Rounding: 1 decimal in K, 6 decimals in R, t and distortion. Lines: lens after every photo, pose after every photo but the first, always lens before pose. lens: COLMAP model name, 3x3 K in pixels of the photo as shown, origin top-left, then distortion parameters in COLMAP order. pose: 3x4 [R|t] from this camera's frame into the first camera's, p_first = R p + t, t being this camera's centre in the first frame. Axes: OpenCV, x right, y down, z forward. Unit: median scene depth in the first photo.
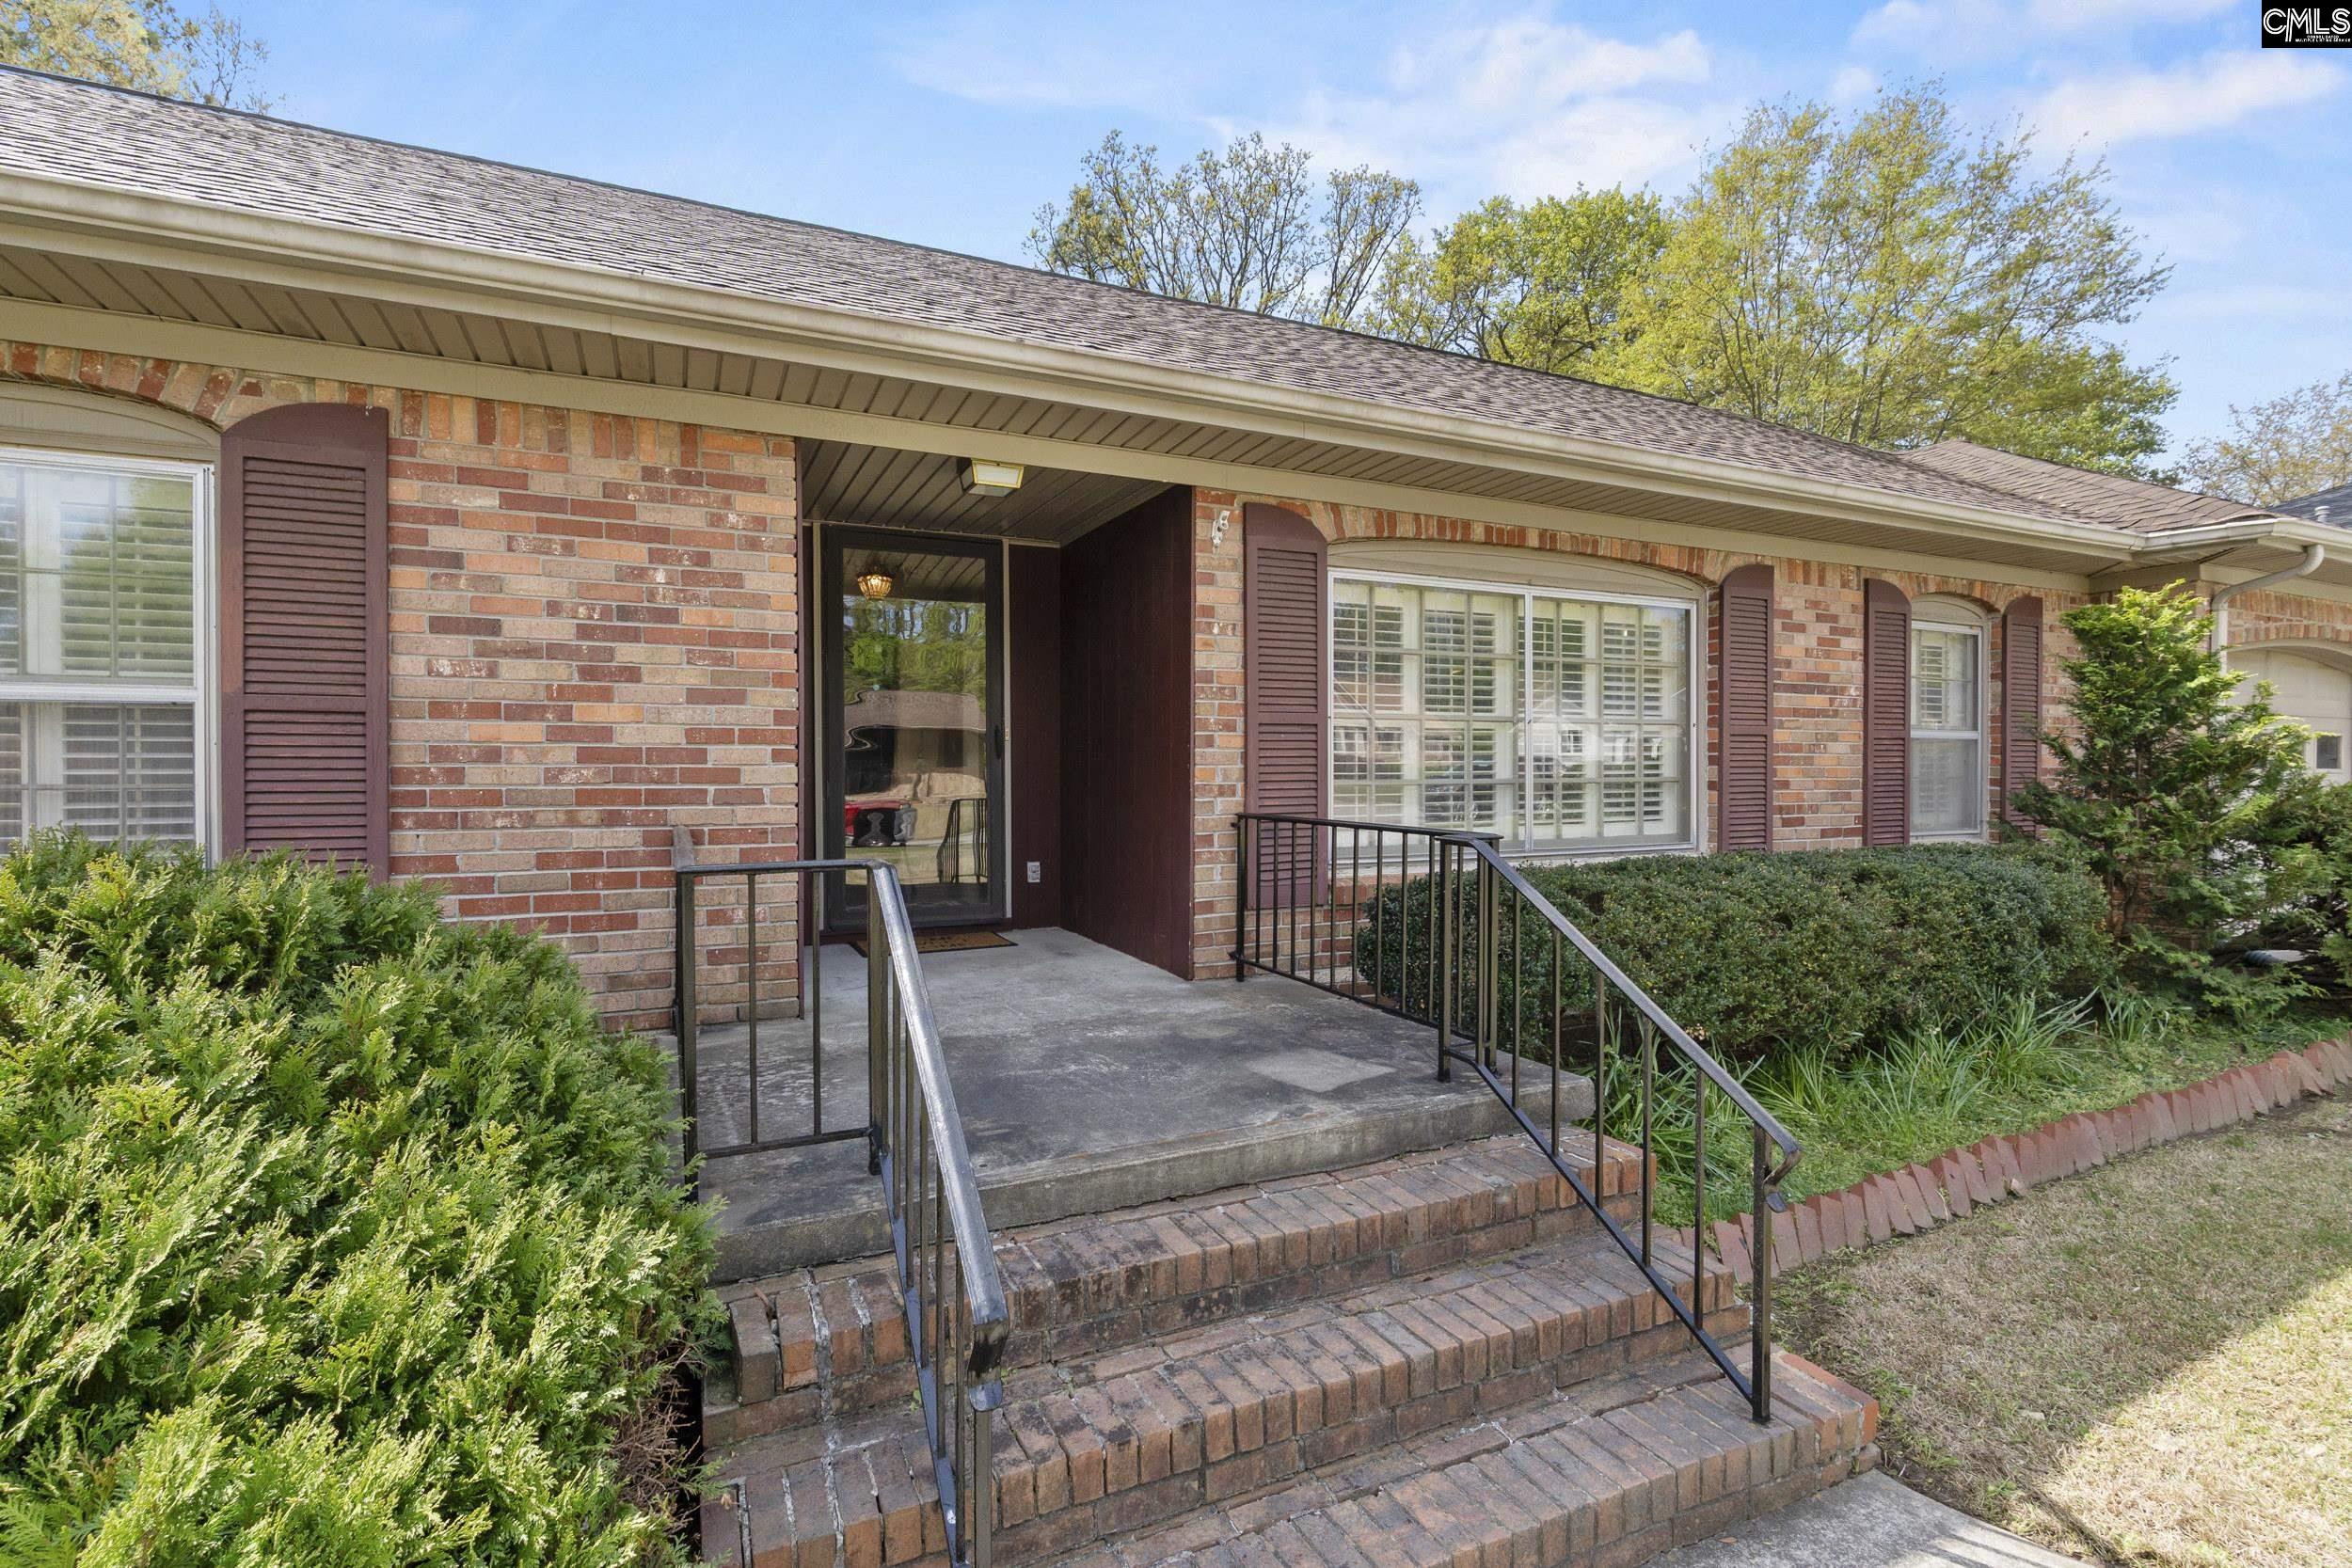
lens RADIAL K [[1086.5, 0, 1186.2], [0, 1086.5, 768.8], [0, 0, 1]] dist [-0.005756, -0.000387]
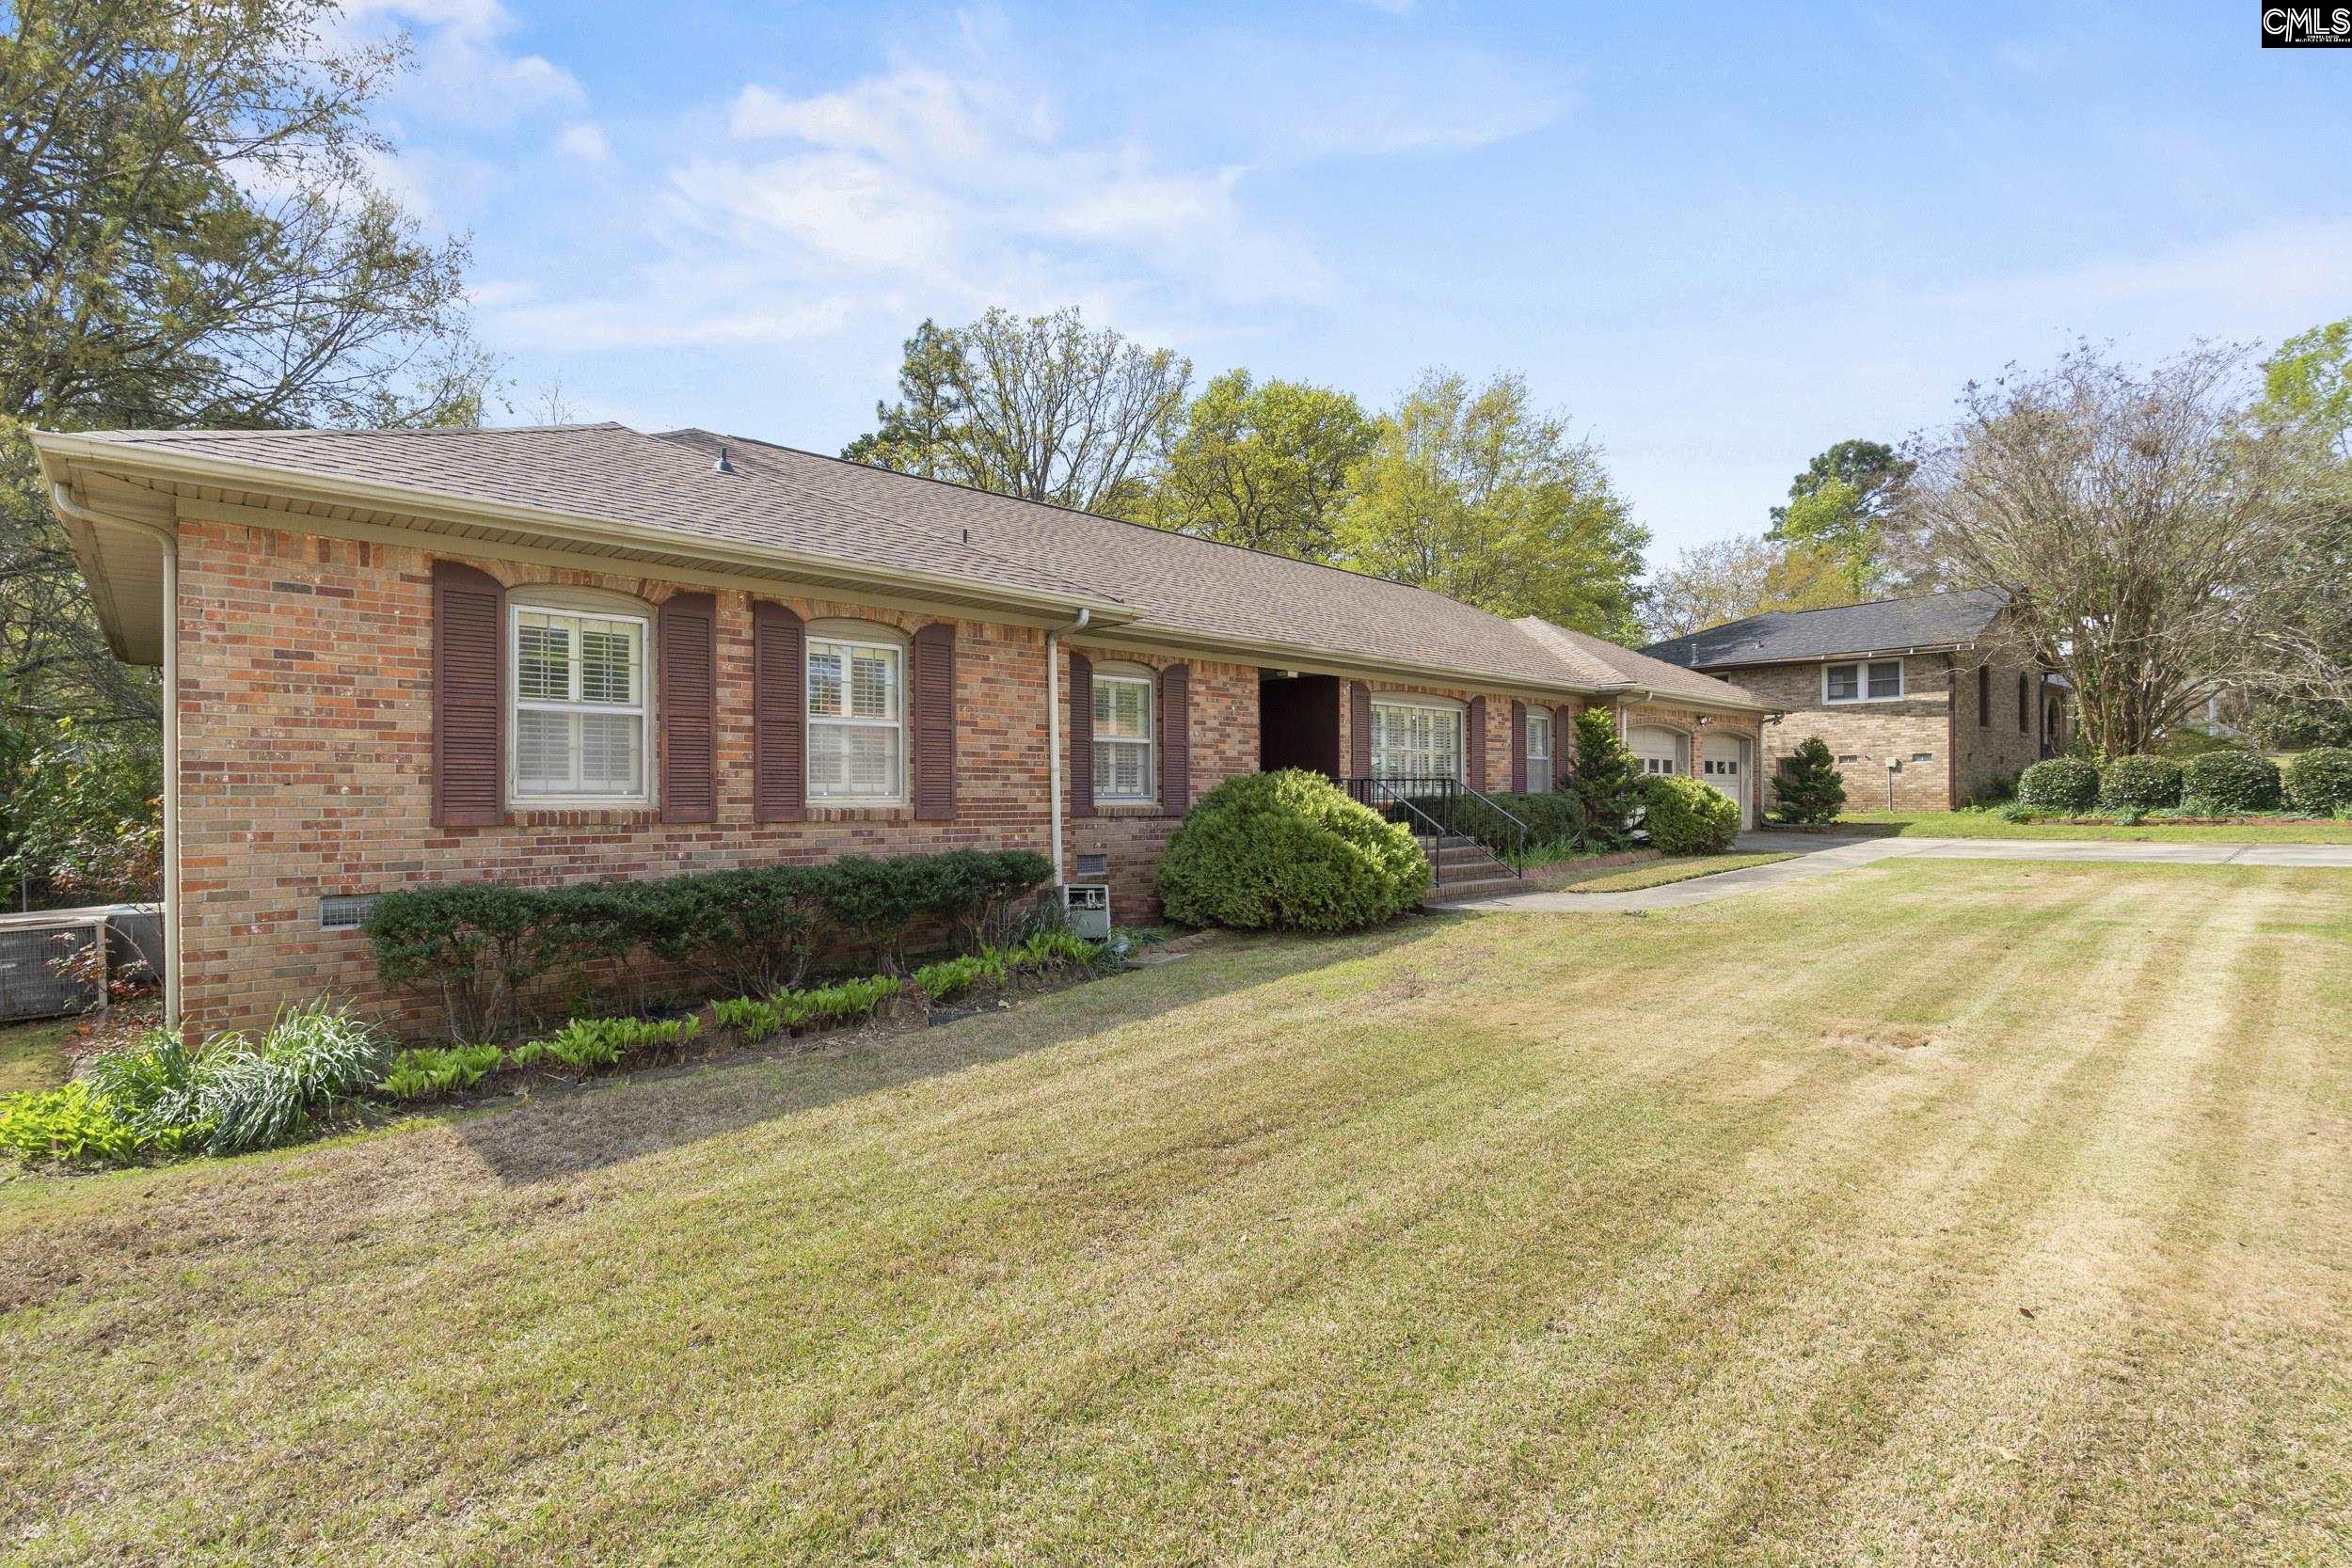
lens RADIAL K [[1086.5, 0, 1168.8], [0, 1086.5, 789.5], [0, 0, 1]] dist [-0.005756, -0.000387]
pose [[0.953555, -0.001612, 0.301215, -1.099497], [0.003776, 0.999971, -0.006602, 0.068849], [-0.301195, 0.007433, 0.953533, -1.444442]]
